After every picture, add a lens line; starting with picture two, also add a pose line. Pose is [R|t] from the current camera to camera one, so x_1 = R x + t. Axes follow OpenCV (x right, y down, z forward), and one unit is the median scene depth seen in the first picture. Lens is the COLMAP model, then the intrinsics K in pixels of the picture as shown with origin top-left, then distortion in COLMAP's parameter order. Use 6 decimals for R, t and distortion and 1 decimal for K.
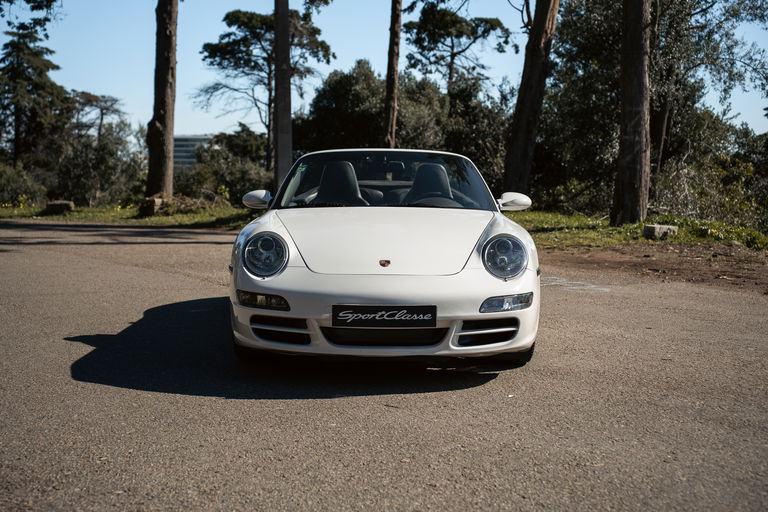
lens RADIAL K [[1068.0, 0, 385.8], [0, 1068.0, 262.1], [0, 0, 1]] dist [0.250423, 0.000000]
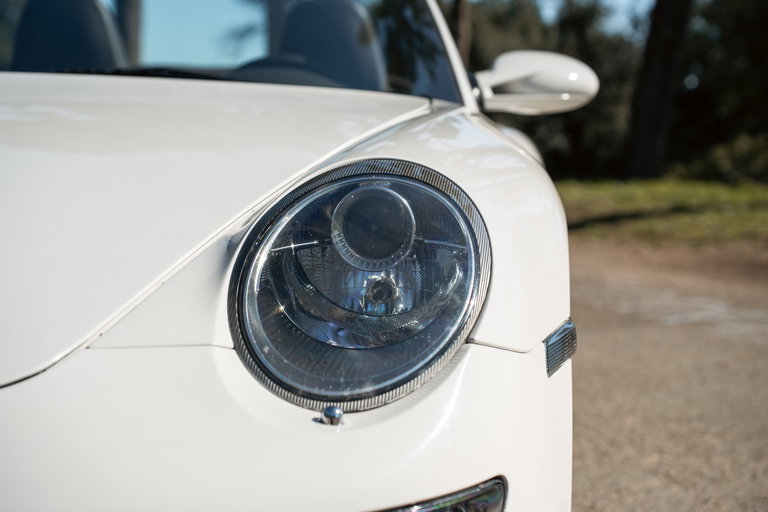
lens RADIAL K [[1374.9, 0, 385.5], [0, 1374.9, 256.1], [0, 0, 1]] dist [0.169390, 0.000000]
pose [[0.996902, 0.002479, -0.078619, 0.046368], [-0.003079, 0.999967, -0.007515, -0.002300], [0.078597, 0.007733, 0.996876, 0.264274]]
